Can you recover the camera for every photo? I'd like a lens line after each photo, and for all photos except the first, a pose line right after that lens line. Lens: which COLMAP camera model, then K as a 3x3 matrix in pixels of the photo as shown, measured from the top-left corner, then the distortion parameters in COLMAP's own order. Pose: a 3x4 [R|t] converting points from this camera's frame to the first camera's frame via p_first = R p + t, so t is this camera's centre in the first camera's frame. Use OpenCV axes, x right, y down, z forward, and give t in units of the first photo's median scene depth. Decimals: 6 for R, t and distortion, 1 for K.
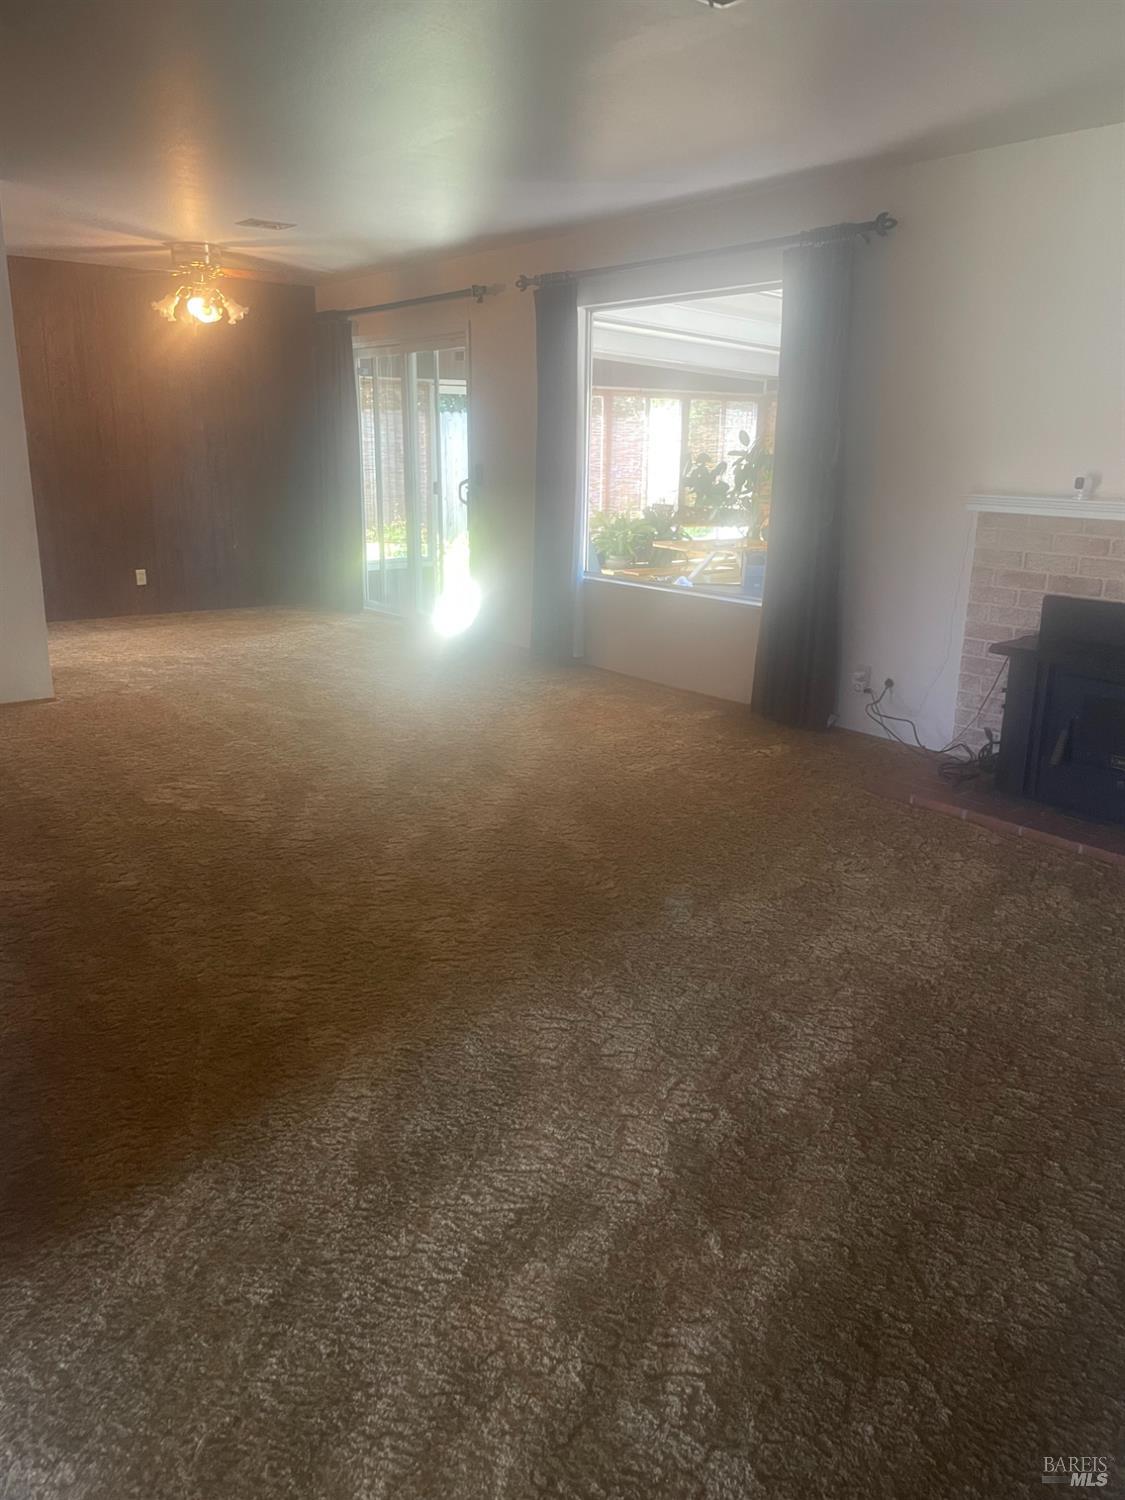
lens RADIAL K [[1138.3, 0, 562.1], [0, 1138.3, 749.5], [0, 0, 1]] dist [0.087404, -0.112139]
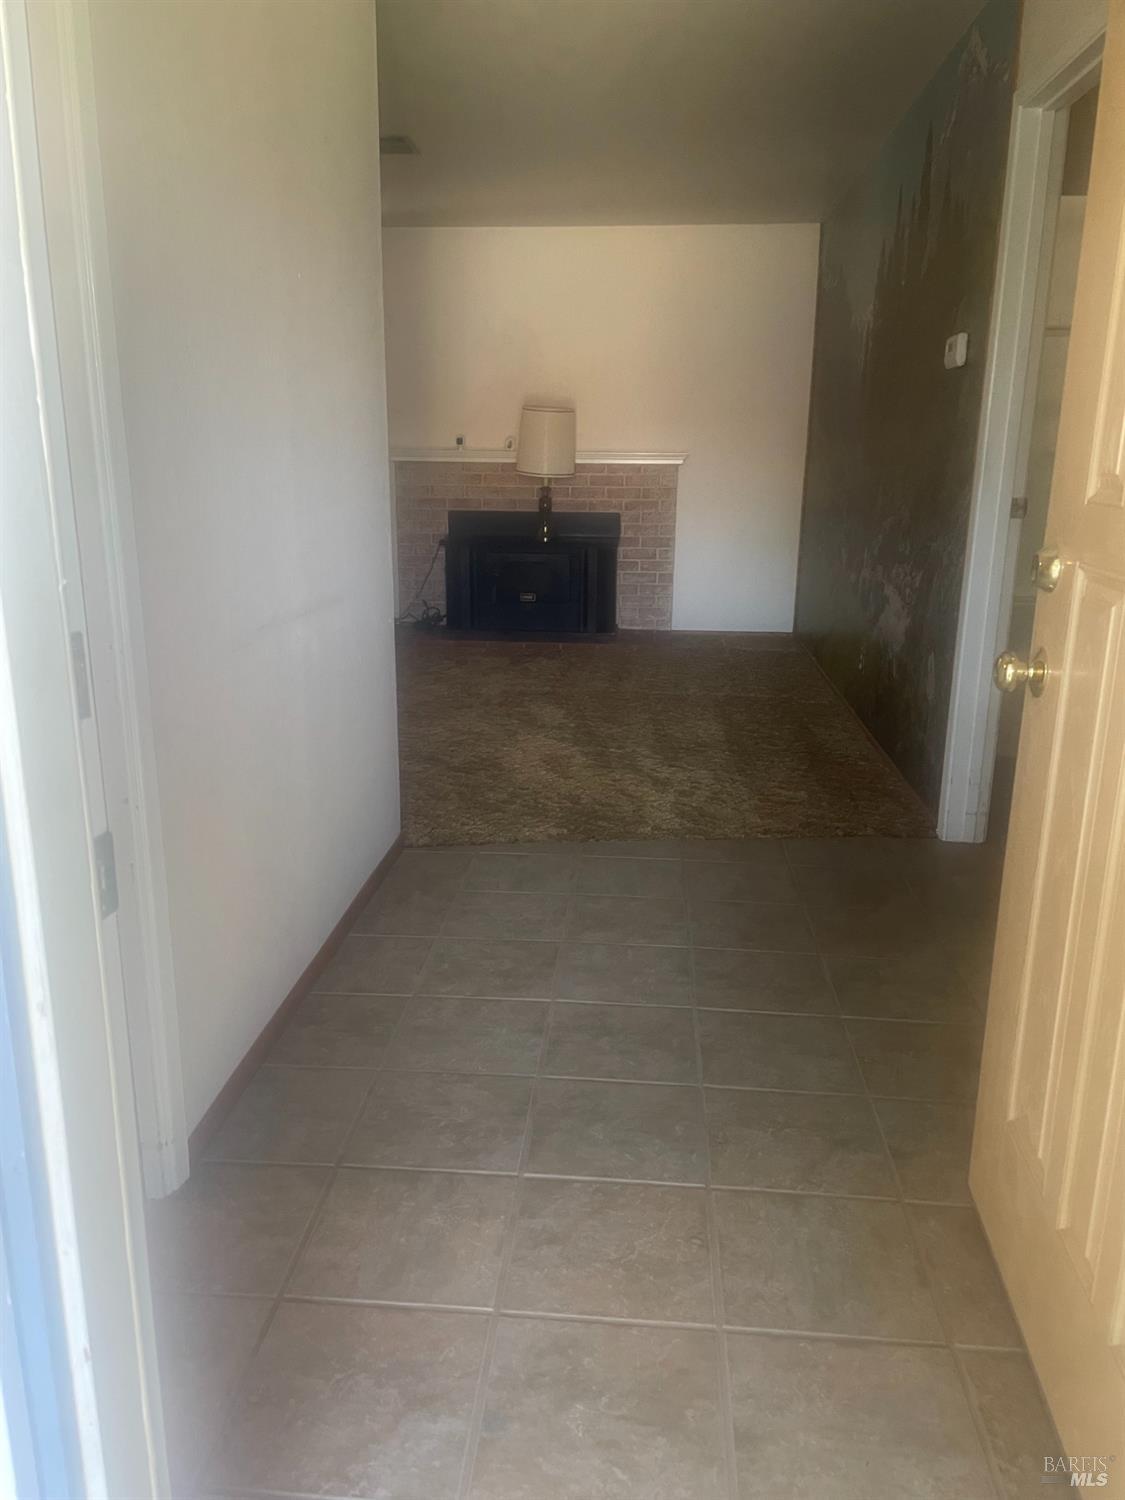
lens RADIAL K [[1138.3, 0, 560.7], [0, 1138.3, 749.4], [0, 0, 1]] dist [0.087404, -0.112139]
pose [[0.688140, -0.189105, 0.700501, -0.695864], [0.189513, 0.978771, 0.078057, 0.104541], [-0.700391, 0.079040, 0.709370, -0.243177]]
